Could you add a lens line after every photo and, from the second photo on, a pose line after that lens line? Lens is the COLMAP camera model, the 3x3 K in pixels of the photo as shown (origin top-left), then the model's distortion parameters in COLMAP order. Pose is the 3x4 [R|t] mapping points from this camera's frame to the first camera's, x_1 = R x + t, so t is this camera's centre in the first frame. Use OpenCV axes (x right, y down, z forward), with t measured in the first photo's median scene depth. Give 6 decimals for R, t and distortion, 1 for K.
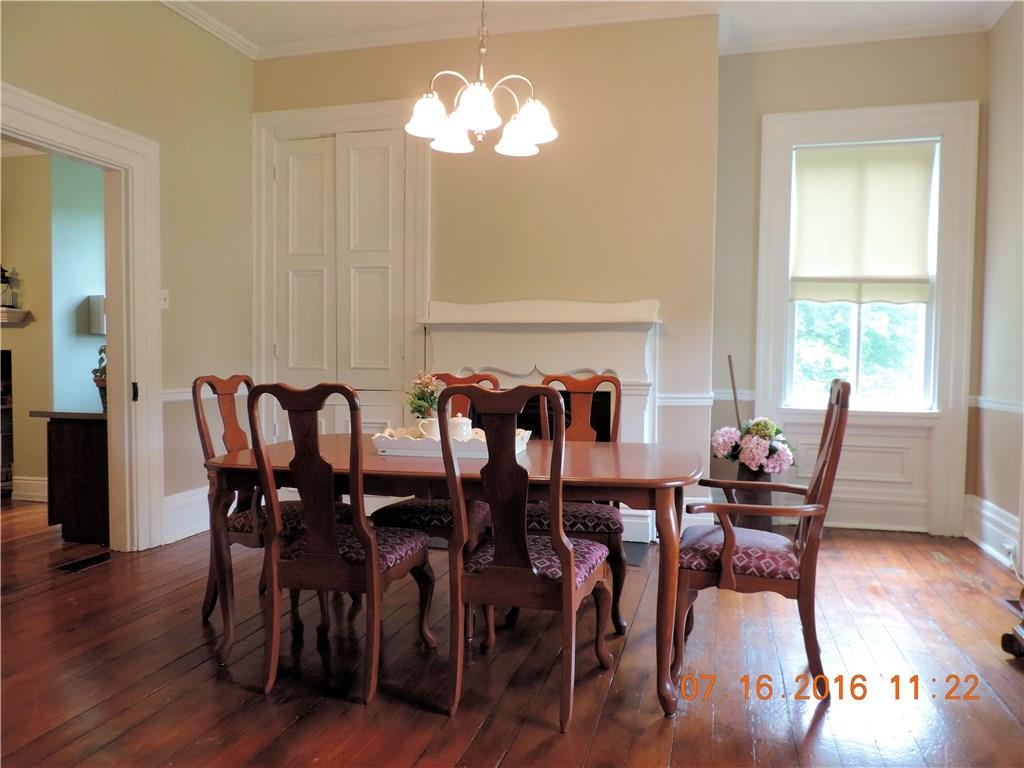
lens RADIAL K [[730.4, 0, 515.0], [0, 730.4, 388.4], [0, 0, 1]] dist [-0.020309, 0.022186]
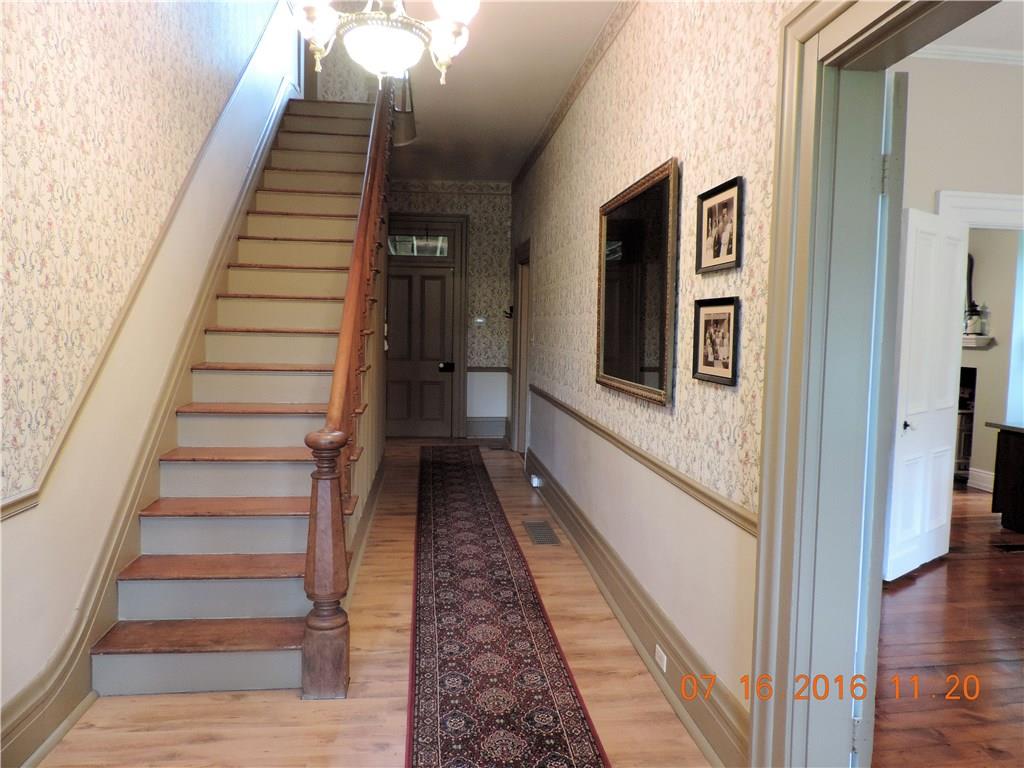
lens RADIAL K [[730.4, 0, 514.2], [0, 730.4, 383.9], [0, 0, 1]] dist [-0.020309, 0.022186]
pose [[0.383650, 0.067652, -0.920997, 0.202417], [-0.049572, 0.997384, 0.052613, -0.062961], [0.922147, 0.025471, 0.386000, -0.281251]]
